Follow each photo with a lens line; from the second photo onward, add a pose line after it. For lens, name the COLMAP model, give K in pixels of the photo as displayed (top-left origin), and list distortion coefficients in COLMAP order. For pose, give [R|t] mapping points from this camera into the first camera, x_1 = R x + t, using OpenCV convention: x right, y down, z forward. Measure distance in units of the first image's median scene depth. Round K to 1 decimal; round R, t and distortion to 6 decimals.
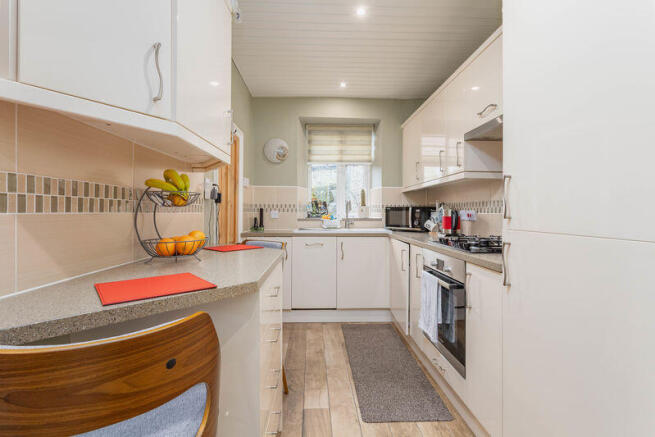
lens RADIAL K [[316.9, 0, 327.3], [0, 316.9, 210.3], [0, 0, 1]] dist [-0.001192, 0.000076]
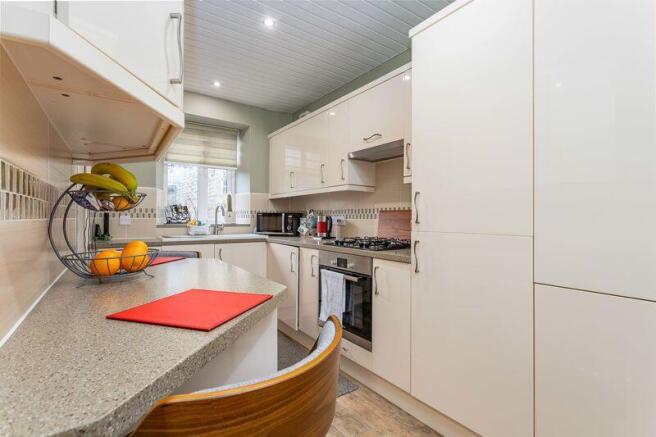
lens RADIAL K [[312.8, 0, 327.6], [0, 312.8, 218.1], [0, 0, 1]] dist [0.002294, 0.000286]
pose [[0.838622, 0.001732, 0.544711, -0.189318], [-0.005915, 0.999965, 0.005926, -0.000873], [-0.544682, -0.008192, 0.838603, 0.028571]]
